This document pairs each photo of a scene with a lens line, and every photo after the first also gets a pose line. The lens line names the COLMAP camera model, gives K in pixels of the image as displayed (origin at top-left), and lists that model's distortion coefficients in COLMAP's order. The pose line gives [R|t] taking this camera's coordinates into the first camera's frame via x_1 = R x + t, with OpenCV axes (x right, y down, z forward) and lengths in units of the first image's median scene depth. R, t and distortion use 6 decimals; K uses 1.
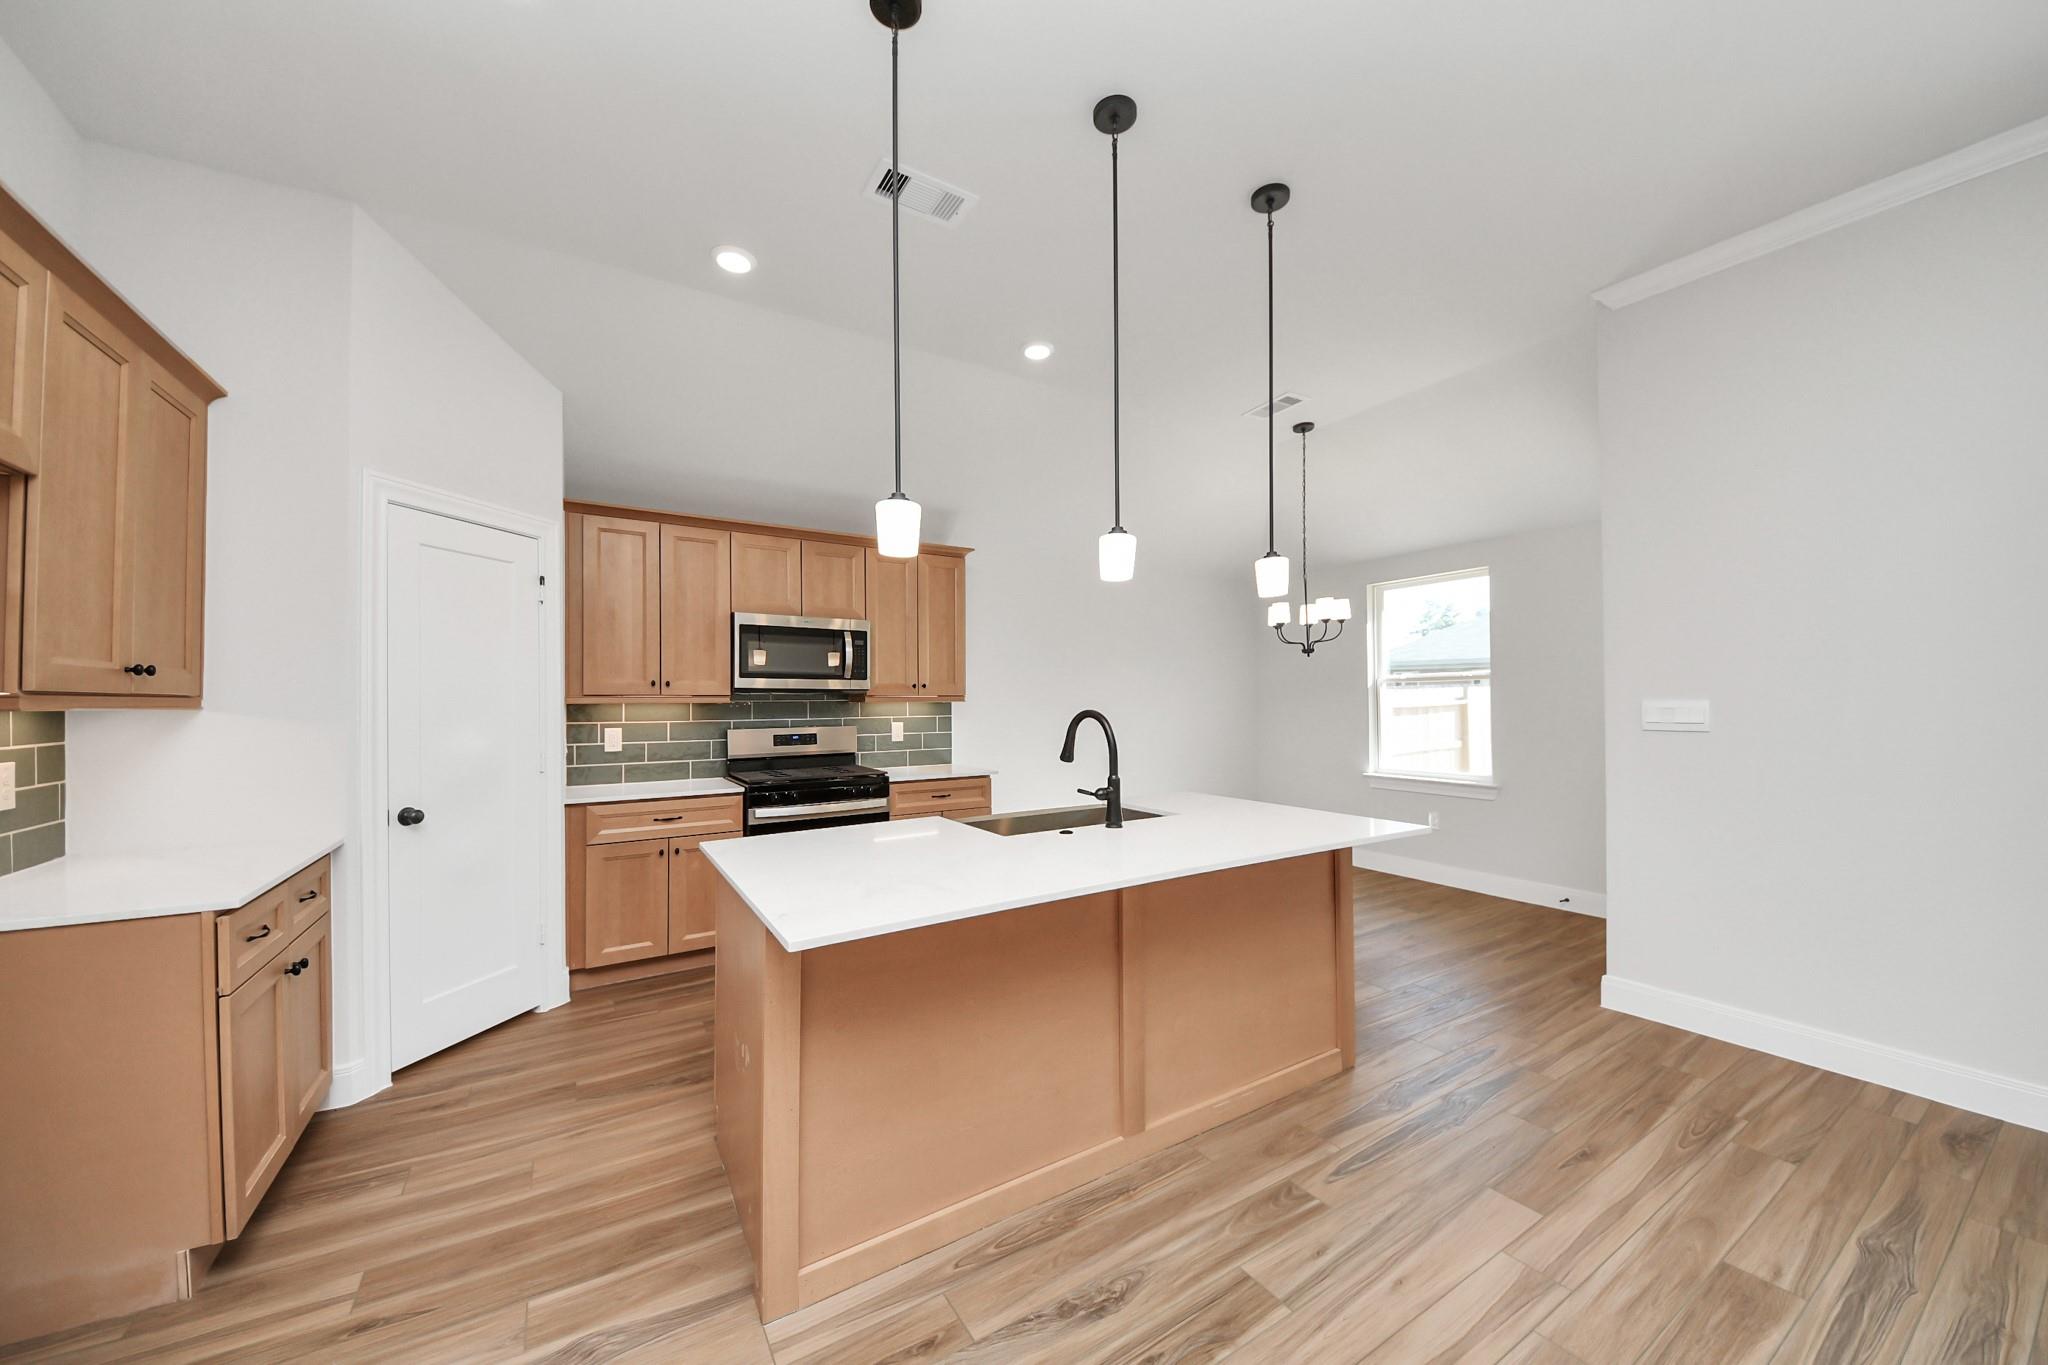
lens RADIAL K [[727.3, 0, 1018.7], [0, 727.3, 691.5], [0, 0, 1]] dist [0.023450, -0.015896]
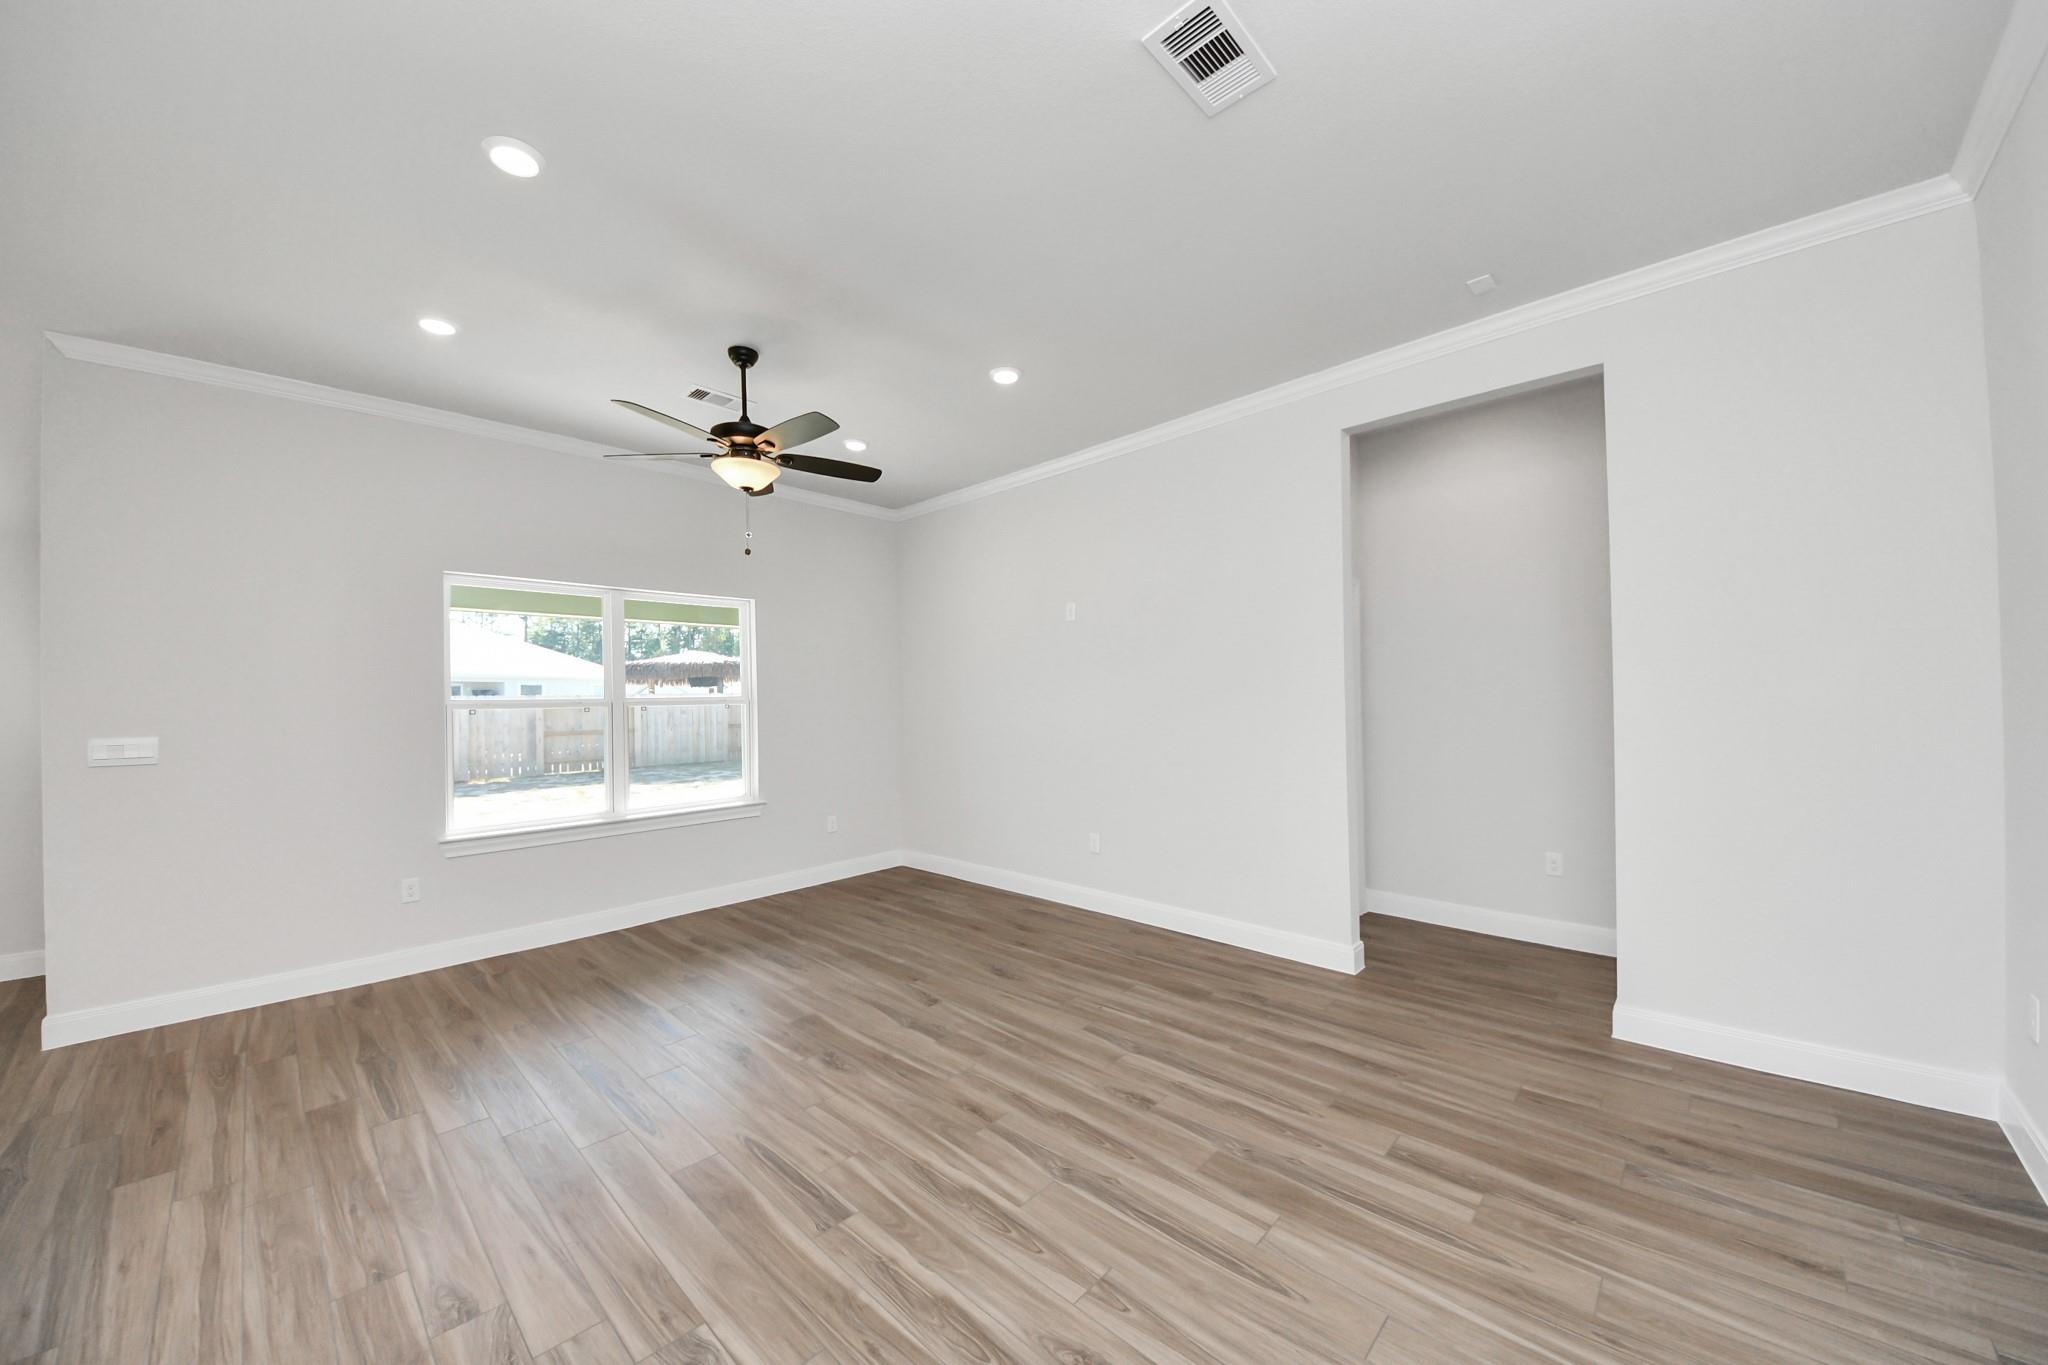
lens RADIAL K [[727.3, 0, 1018.7], [0, 727.3, 691.5], [0, 0, 1]] dist [0.023450, -0.015896]
pose [[-0.248392, 0.020443, 0.968444, -0.483315], [0.010335, 0.999776, -0.018453, -0.023441], [-0.968605, 0.005426, -0.248547, -0.033509]]
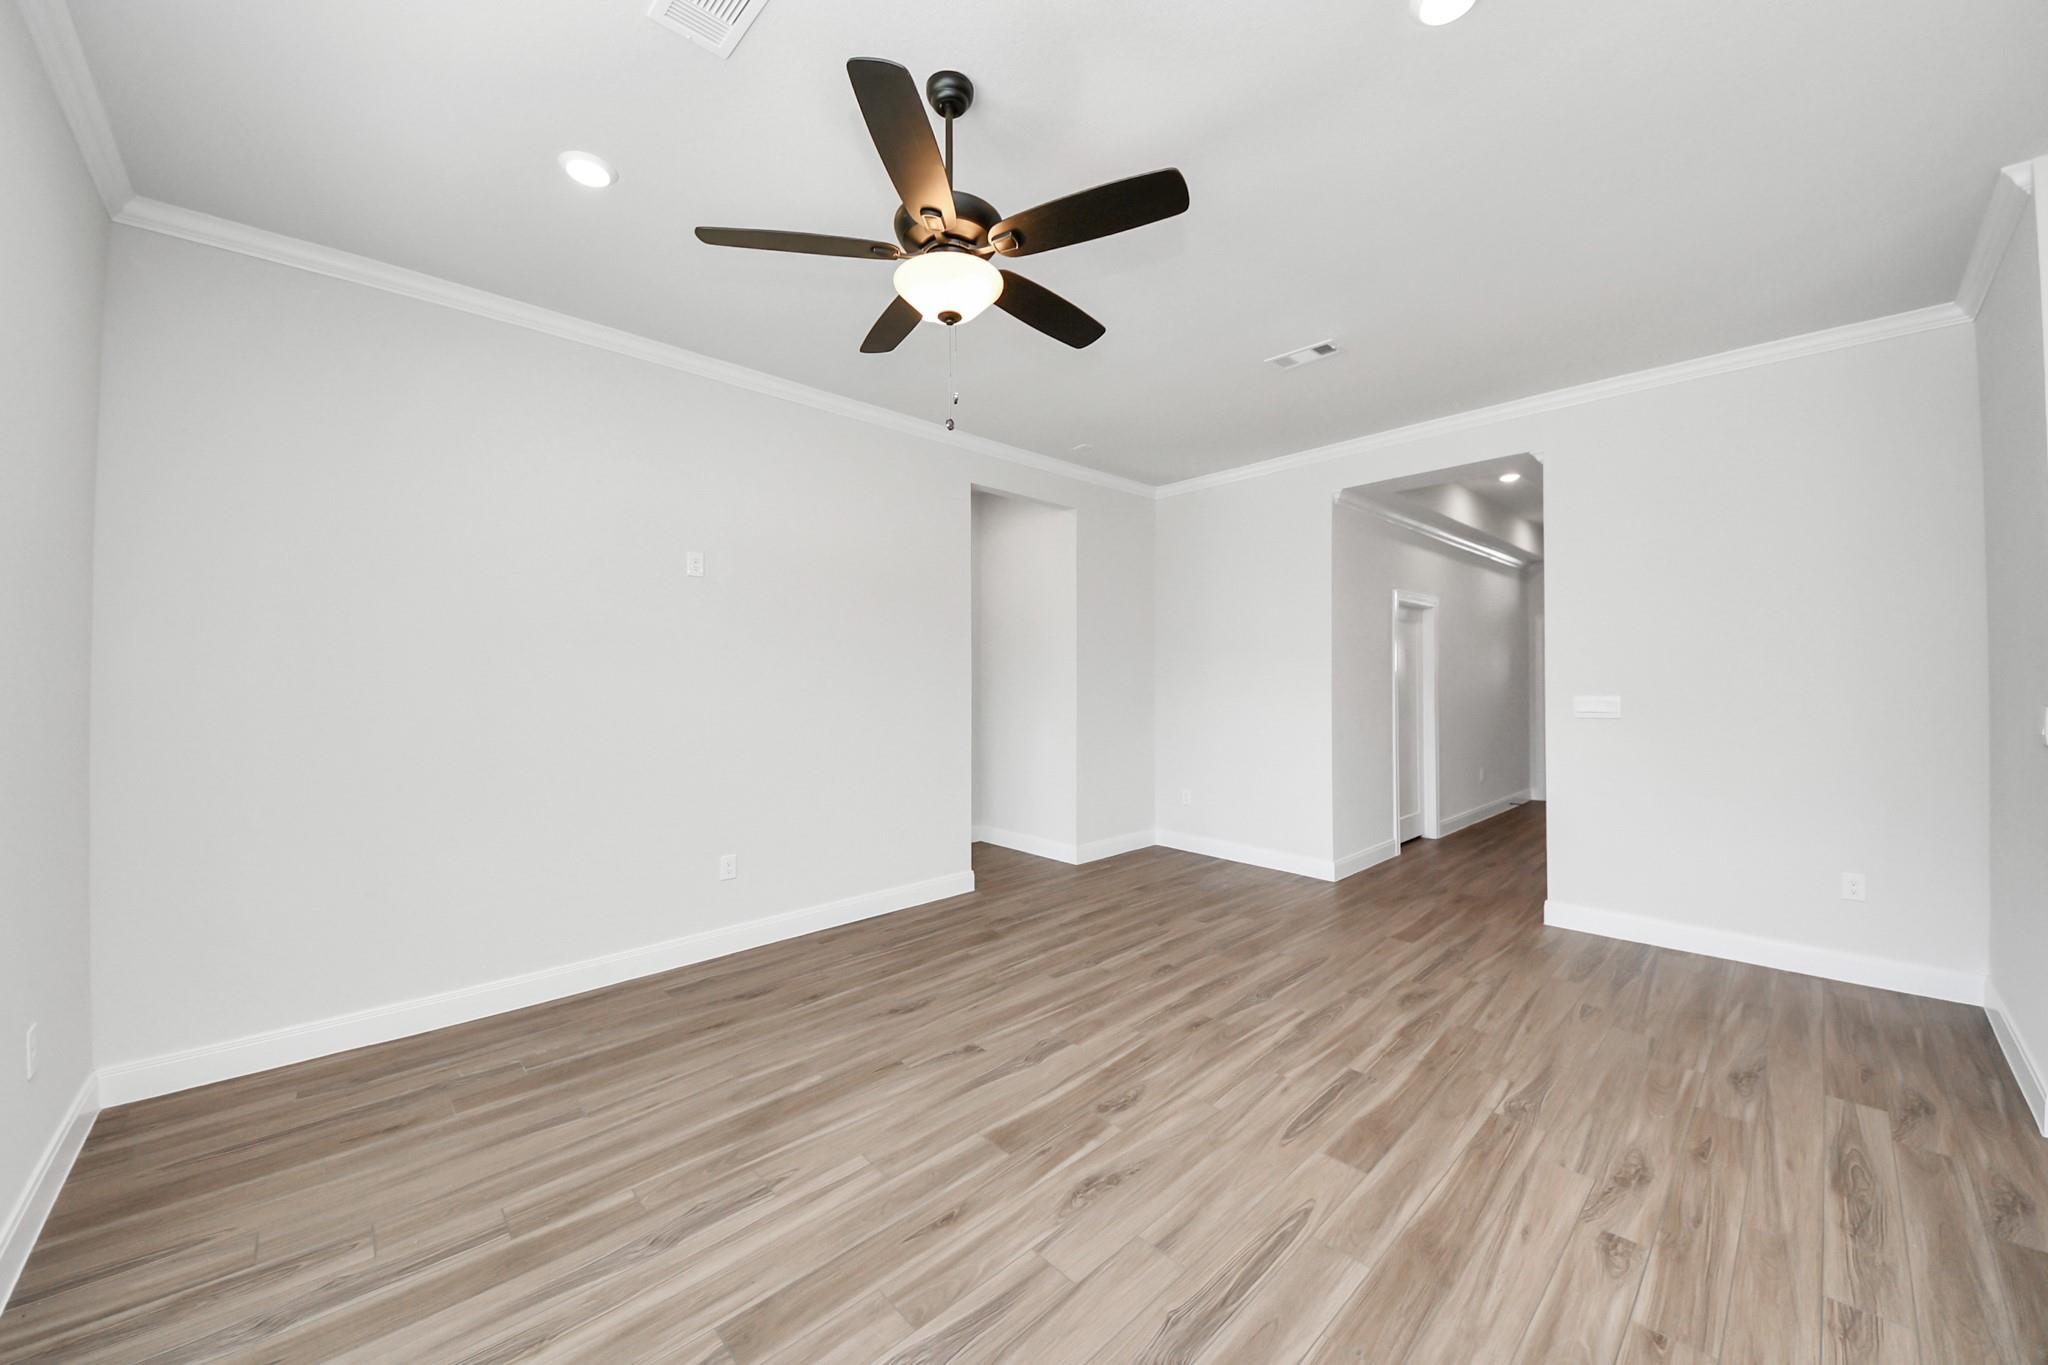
lens RADIAL K [[744.3, 0, 1009.6], [0, 744.3, 677.3], [0, 0, 1]] dist [0.026233, -0.017742]
pose [[-0.981362, 0.008833, -0.191965, 0.761711], [0.010761, 0.999902, -0.009005, -0.027928], [0.191866, -0.010902, -0.981361, 0.748112]]
